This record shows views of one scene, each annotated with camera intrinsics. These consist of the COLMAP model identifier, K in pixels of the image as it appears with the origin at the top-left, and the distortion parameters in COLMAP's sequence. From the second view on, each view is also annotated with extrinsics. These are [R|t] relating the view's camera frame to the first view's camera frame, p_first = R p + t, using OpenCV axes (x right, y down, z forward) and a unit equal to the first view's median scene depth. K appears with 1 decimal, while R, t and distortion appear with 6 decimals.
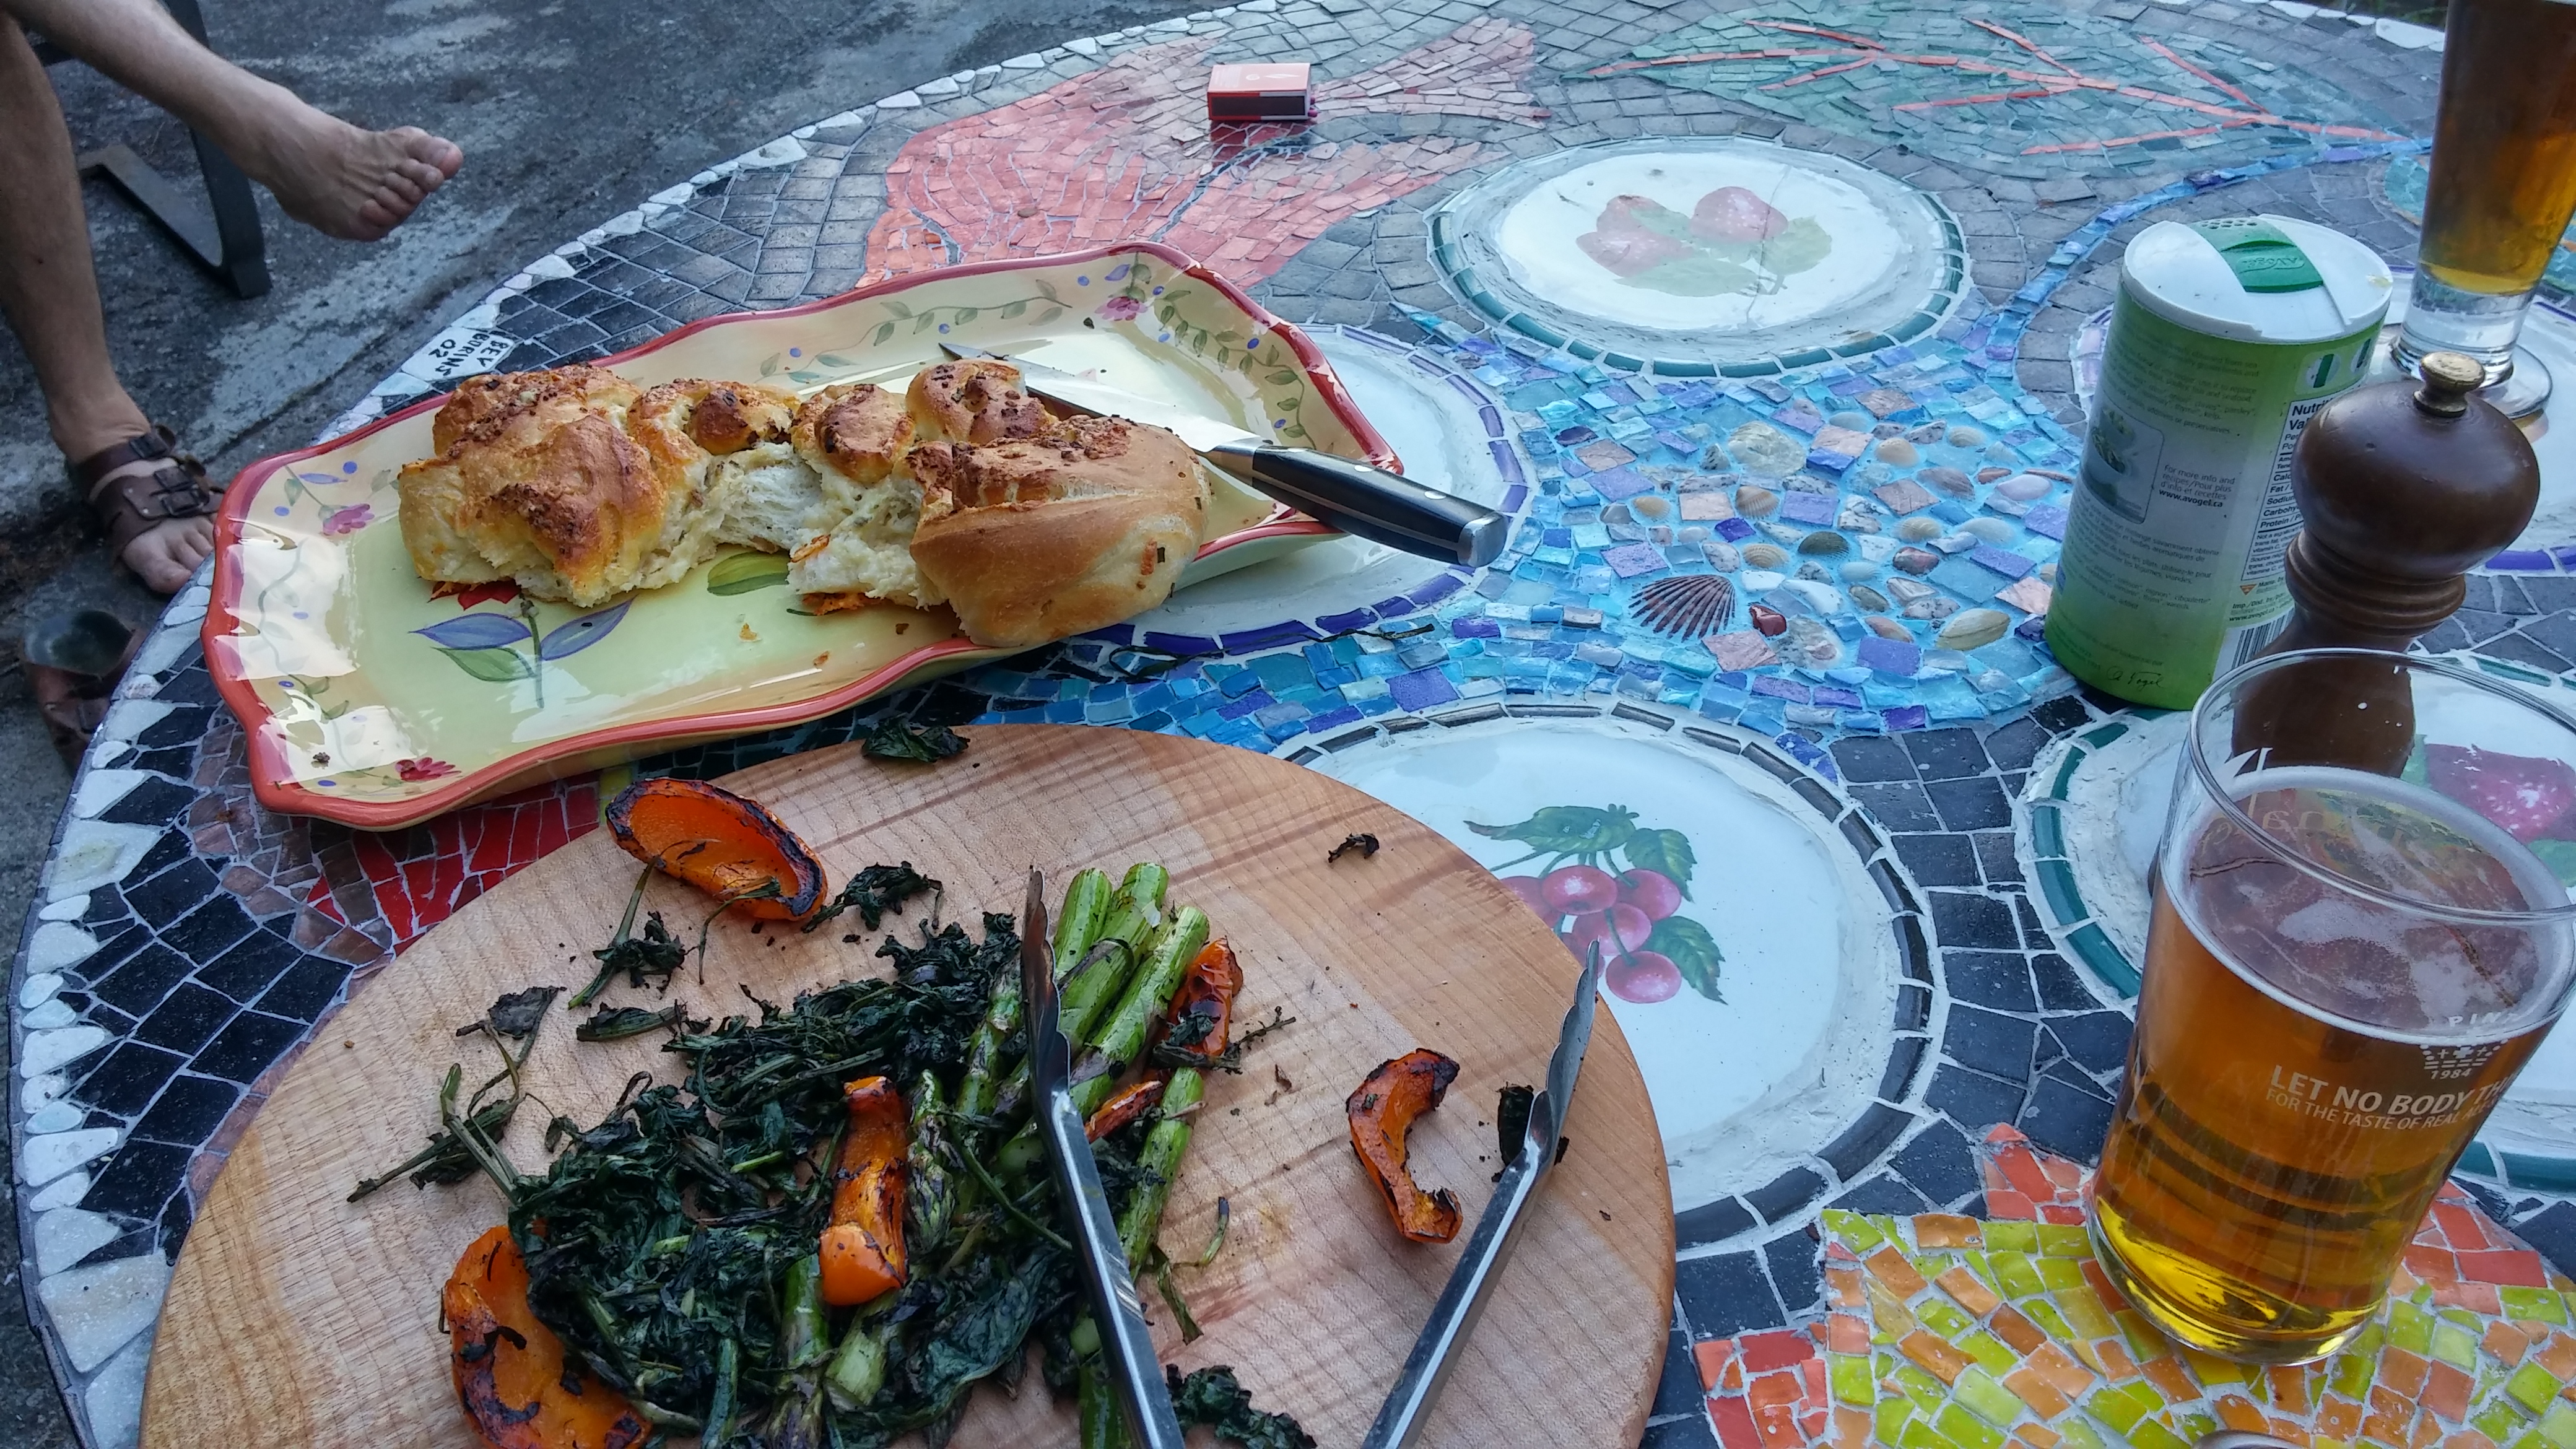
lens RADIAL K [[2142.3, 0, 1288.0], [0, 2142.3, 724.5], [0, 0, 1]] dist [0.099610, -0.126504]
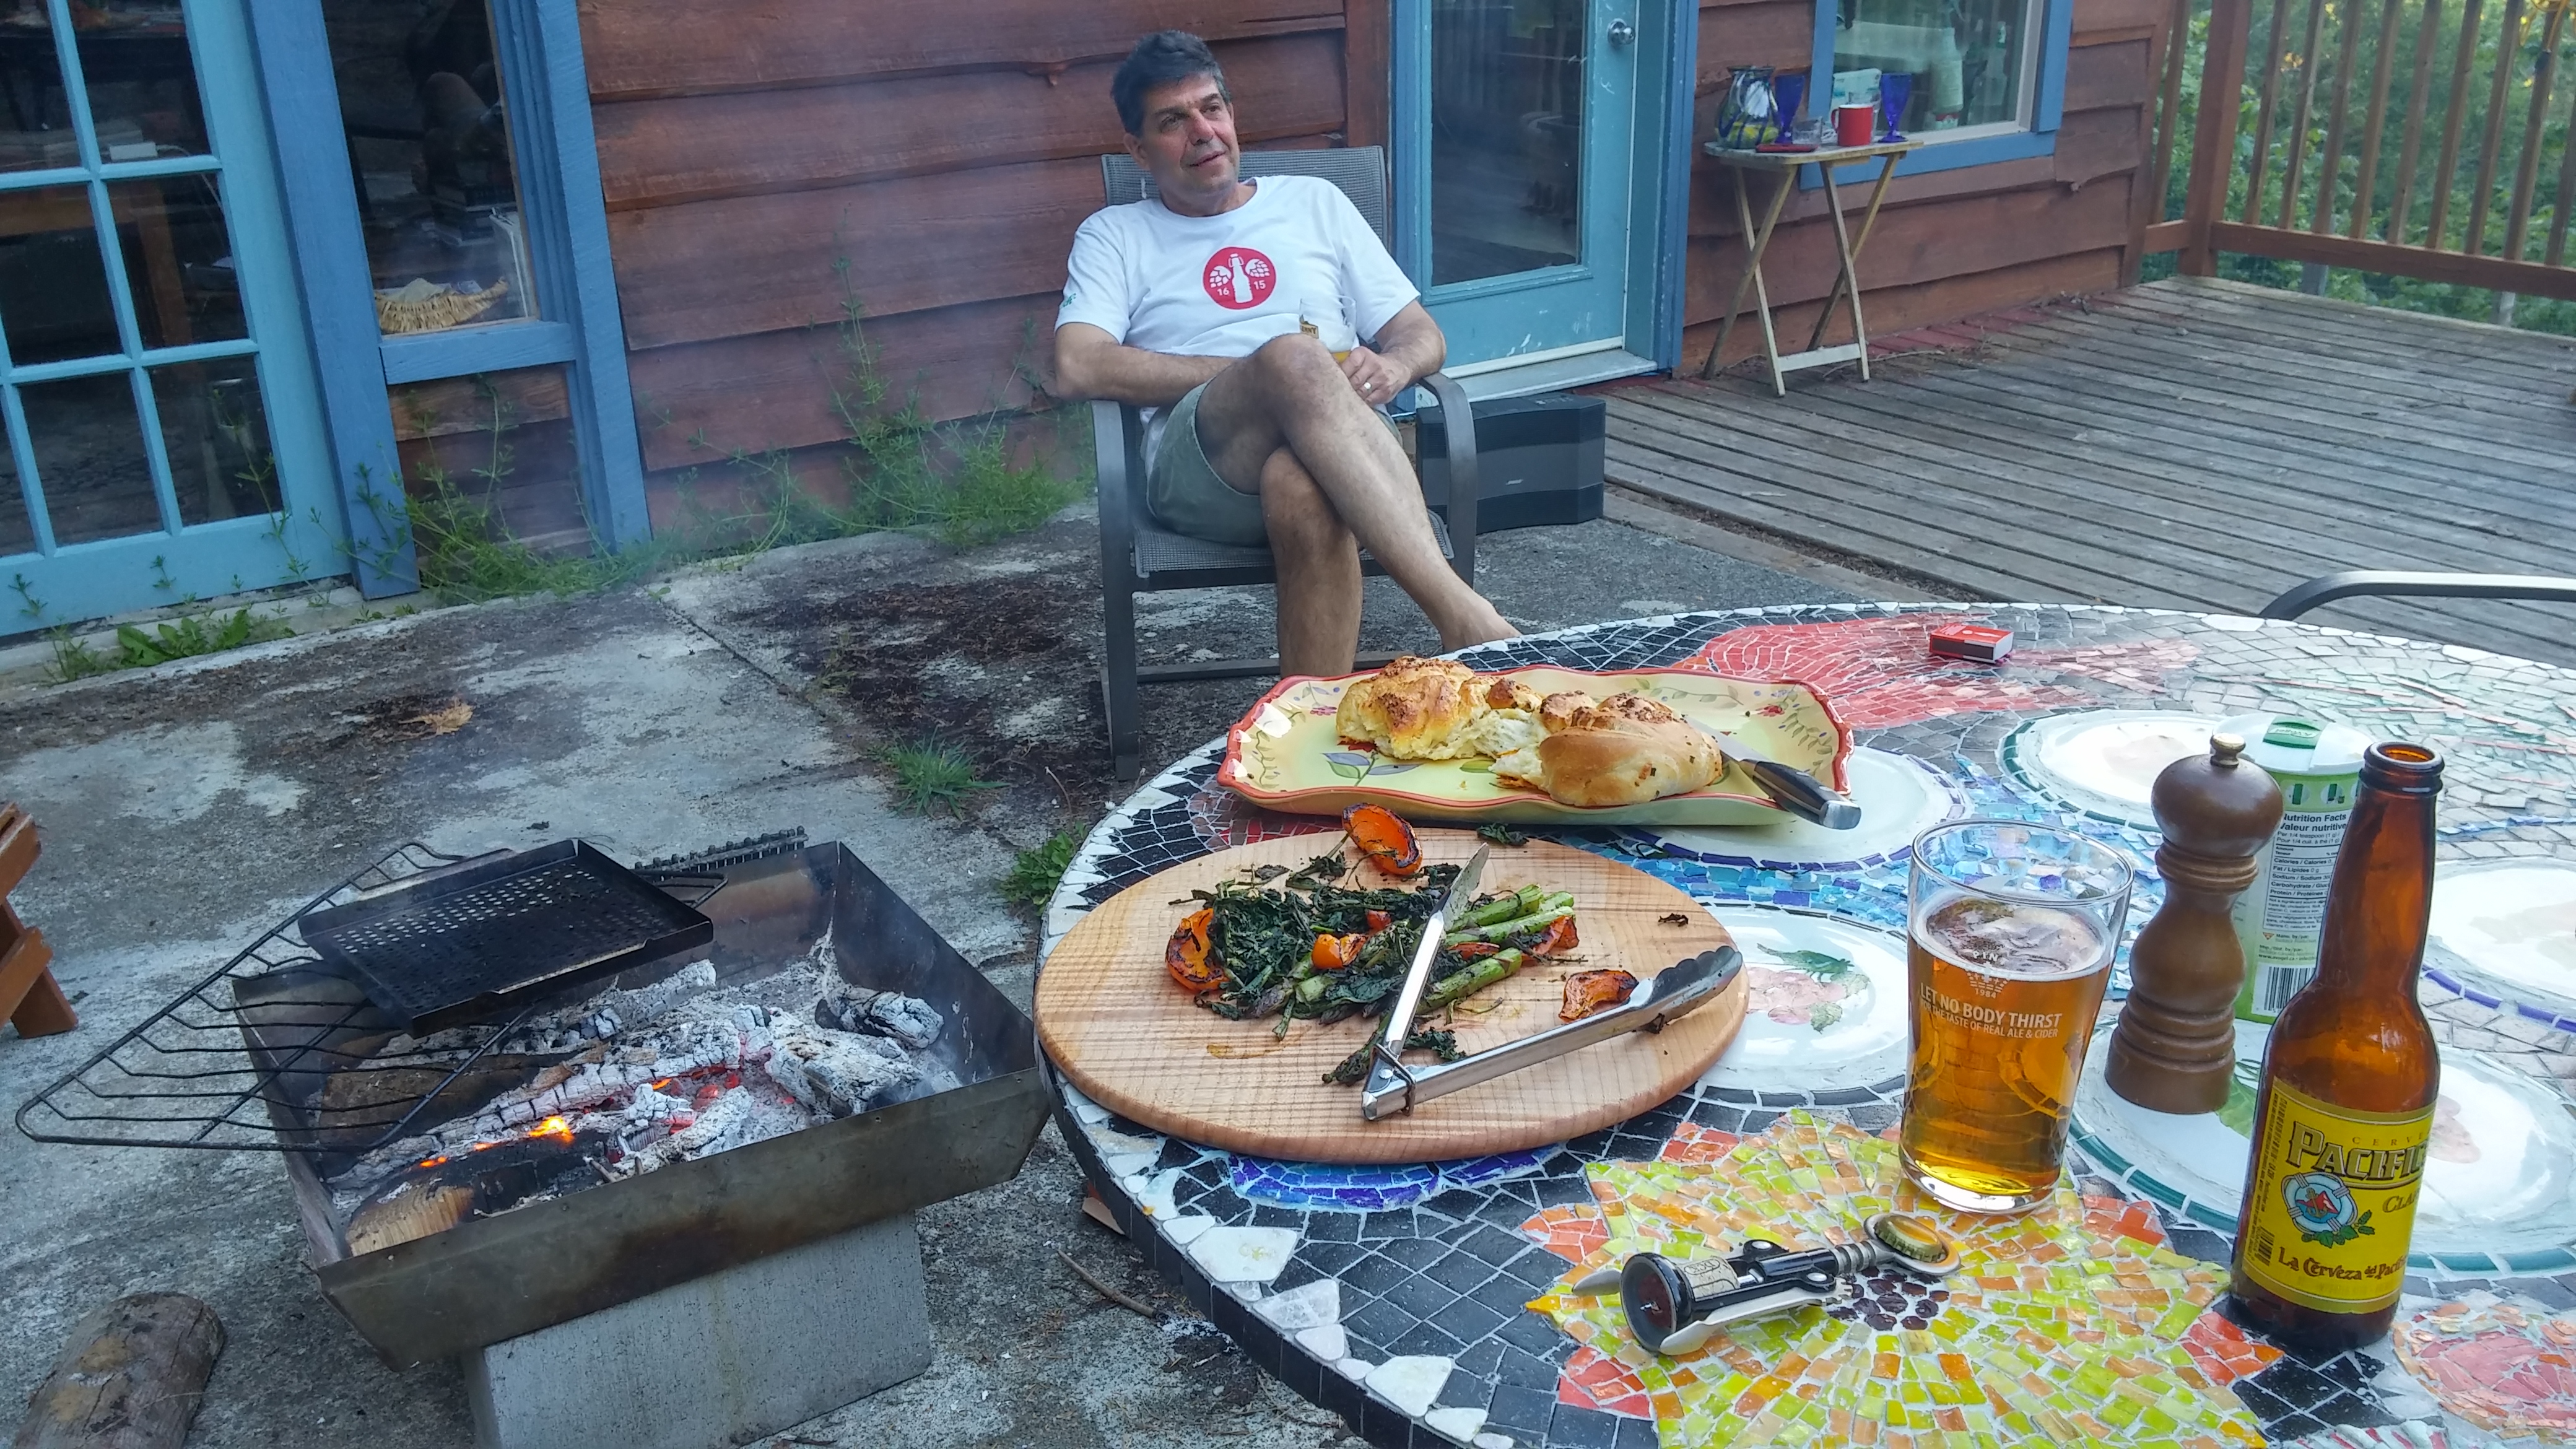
lens RADIAL K [[2142.3, 0, 1288.0], [0, 2142.3, 724.5], [0, 0, 1]] dist [0.099610, -0.126504]
pose [[0.818908, 0.203425, -0.536663, 0.671905], [-0.359276, 0.910897, -0.202947, 0.374542], [0.447560, 0.359006, 0.819027, -0.673818]]
